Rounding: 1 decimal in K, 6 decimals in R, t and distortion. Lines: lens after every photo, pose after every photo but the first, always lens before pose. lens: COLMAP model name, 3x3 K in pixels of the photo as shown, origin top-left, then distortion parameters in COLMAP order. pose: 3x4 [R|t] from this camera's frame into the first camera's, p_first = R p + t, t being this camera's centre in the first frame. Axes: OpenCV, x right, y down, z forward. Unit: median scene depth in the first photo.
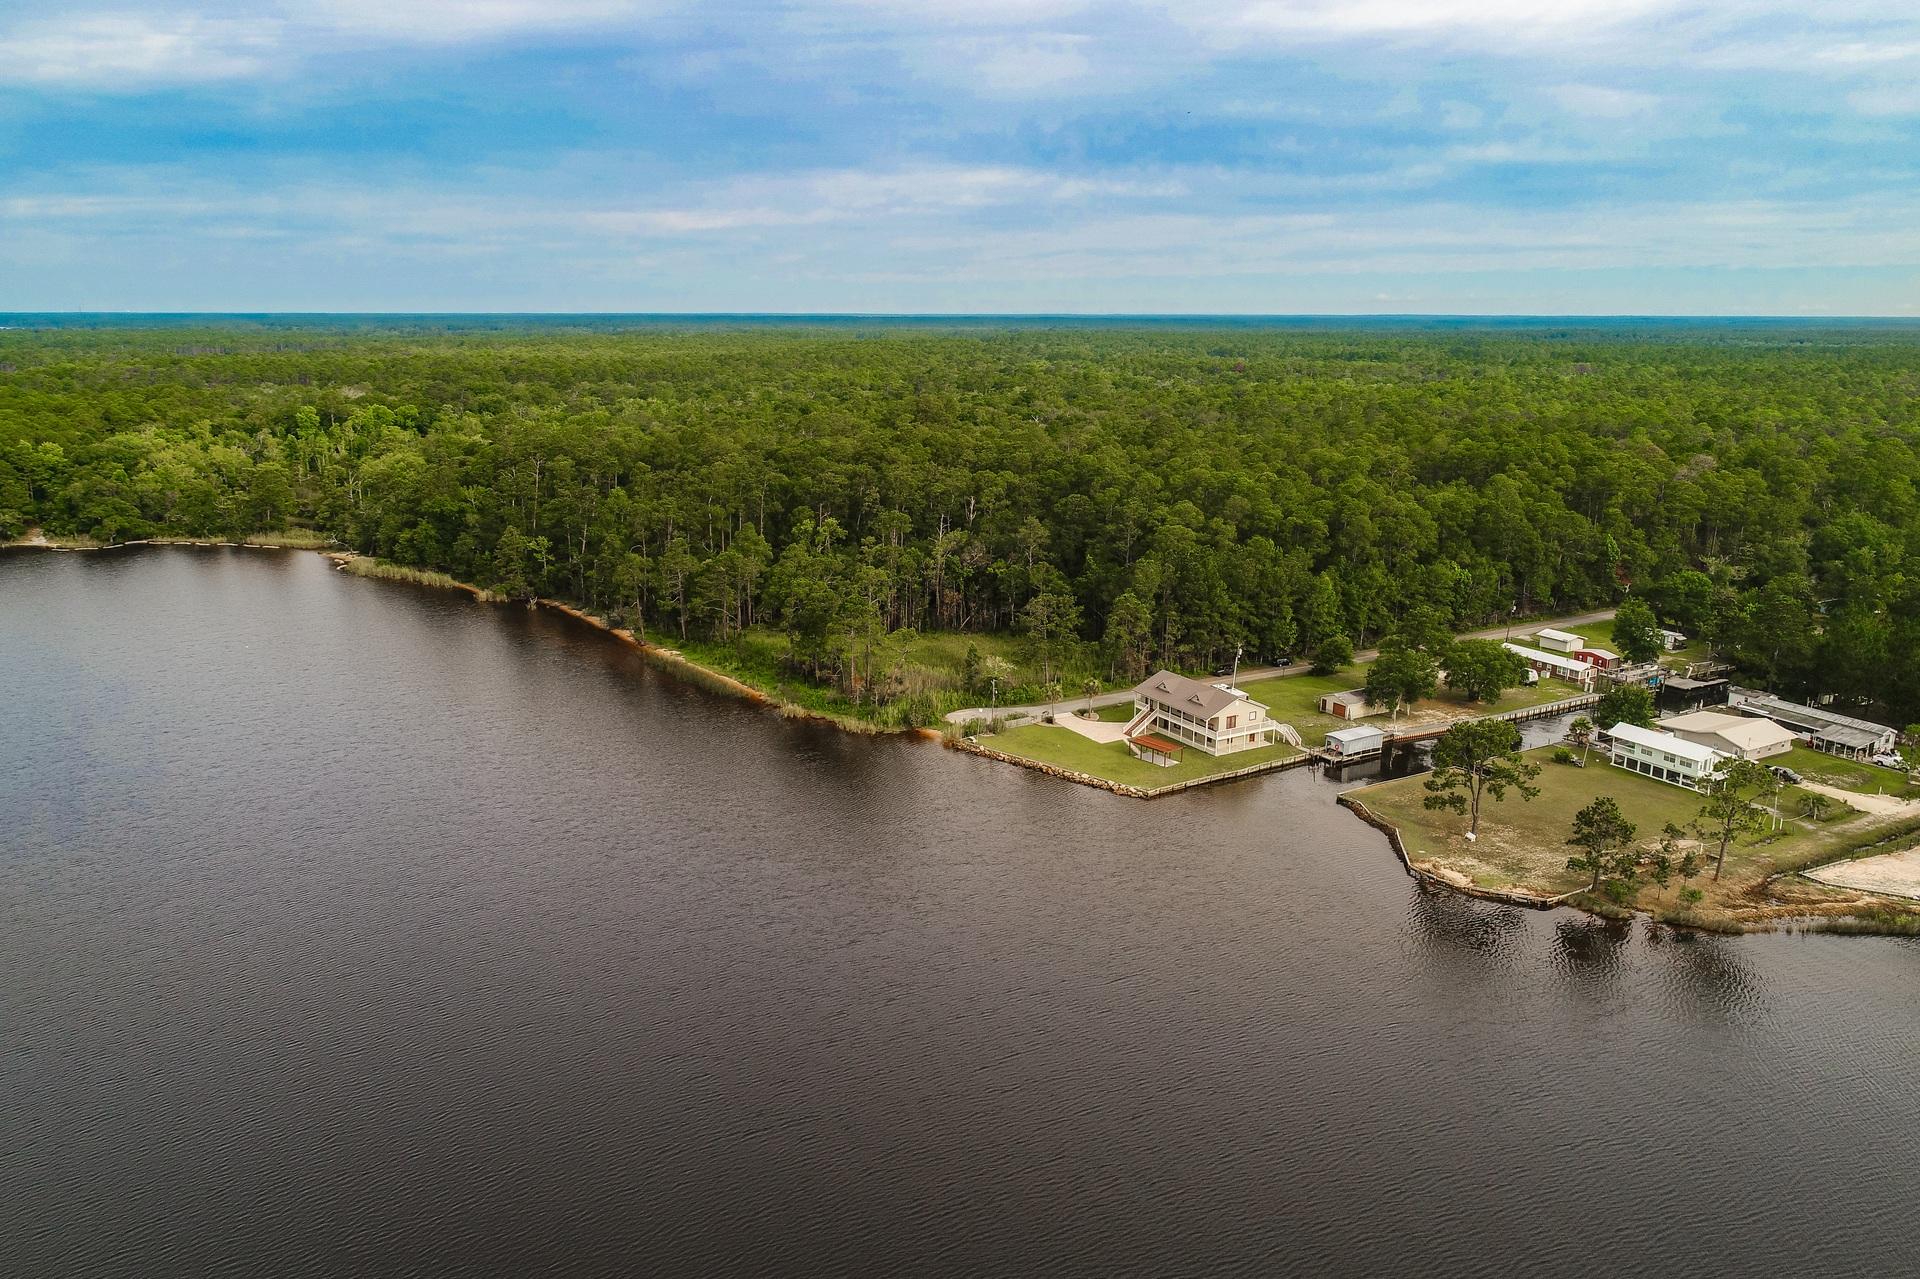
lens RADIAL K [[1340.6, 0, 963.4], [0, 1340.6, 660.4], [0, 0, 1]] dist [-0.000063, 0.003205]
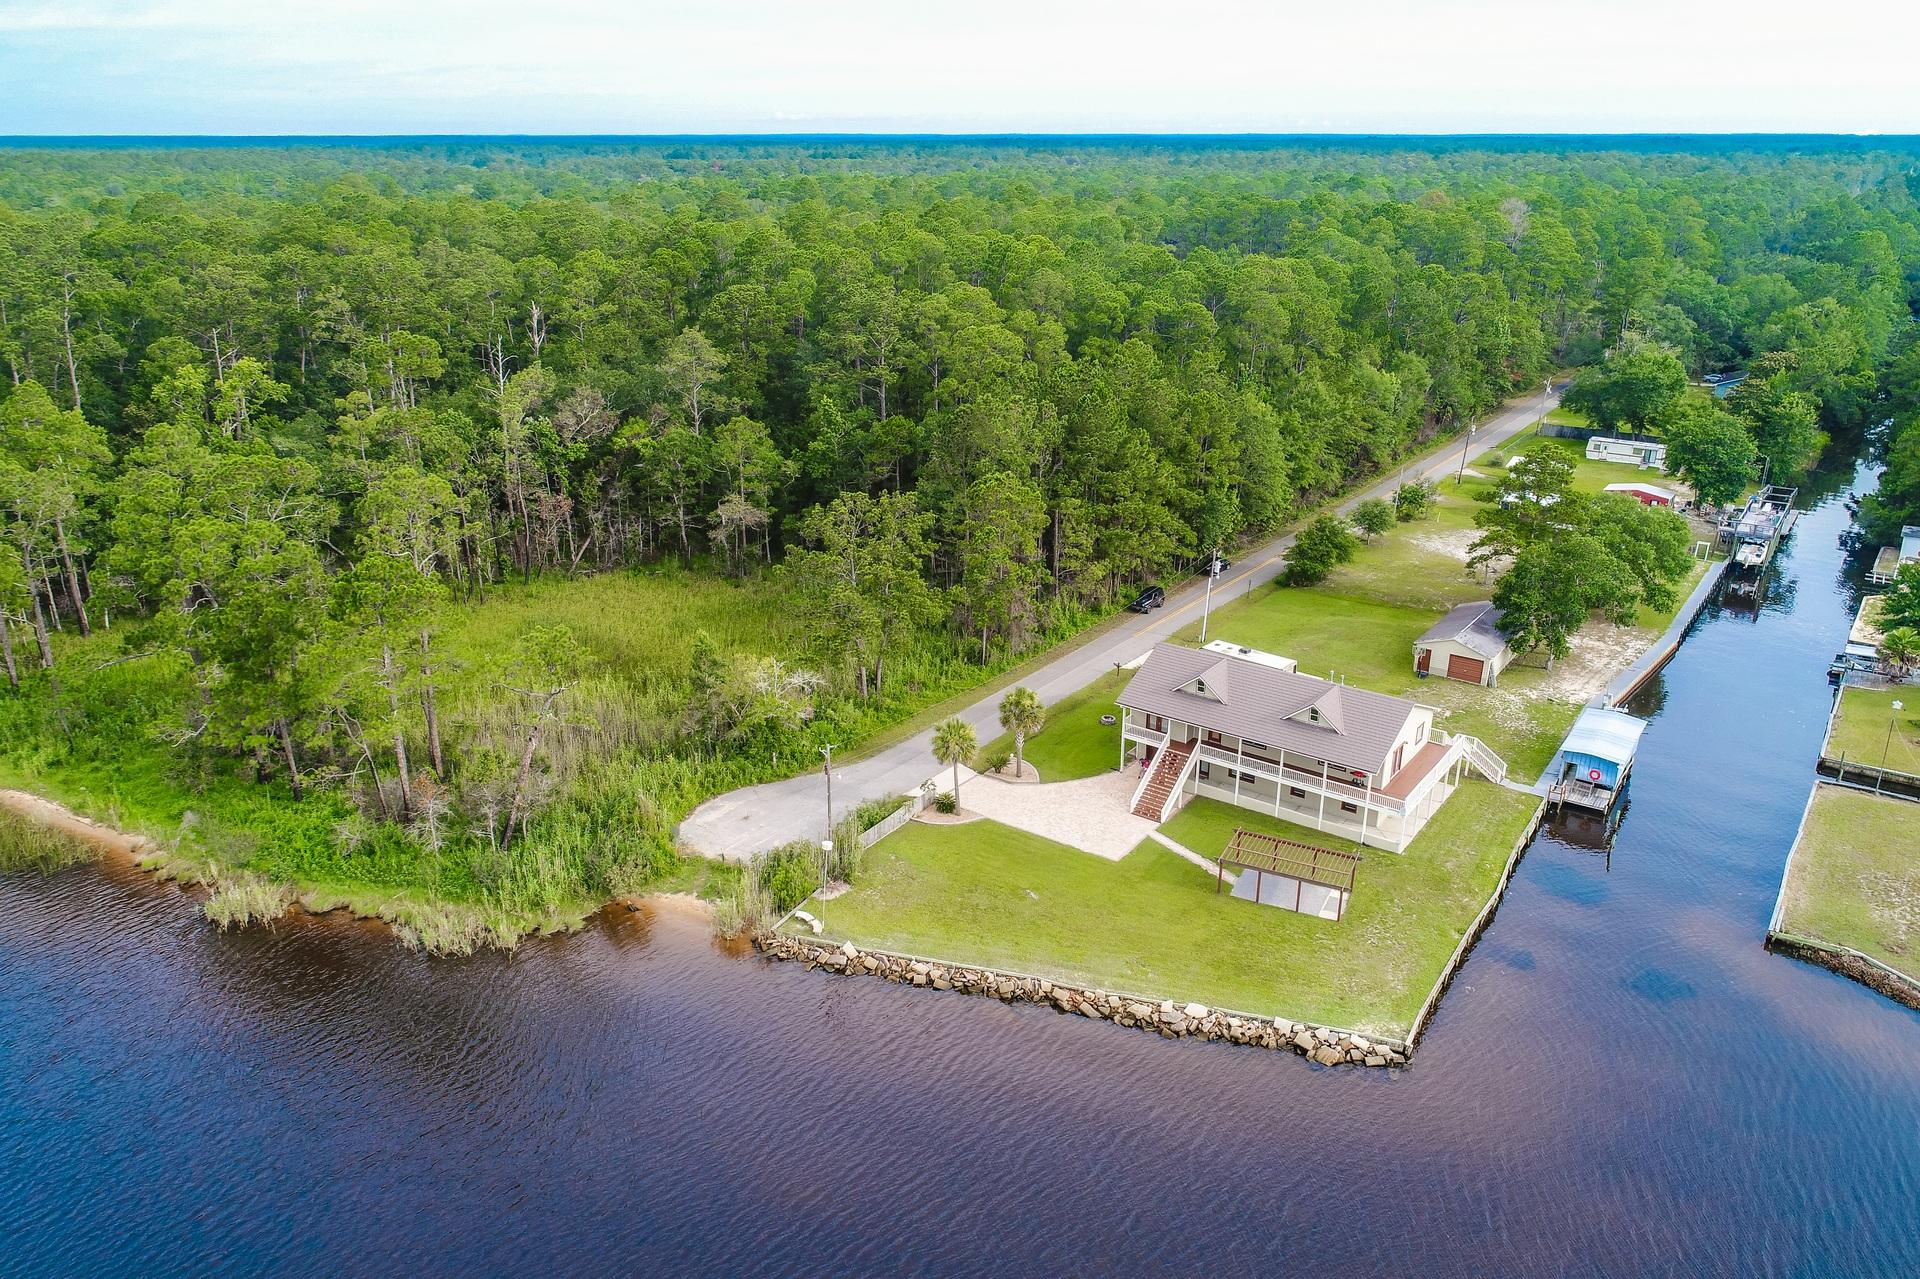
lens RADIAL K [[1340.6, 0, 963.4], [0, 1340.6, 660.4], [0, 0, 1]] dist [-0.000063, 0.003205]
pose [[0.917163, -0.150426, 0.369031, -0.067984], [0.104982, 0.984514, 0.140397, -0.050590], [-0.384436, -0.090025, 0.918752, 0.556679]]
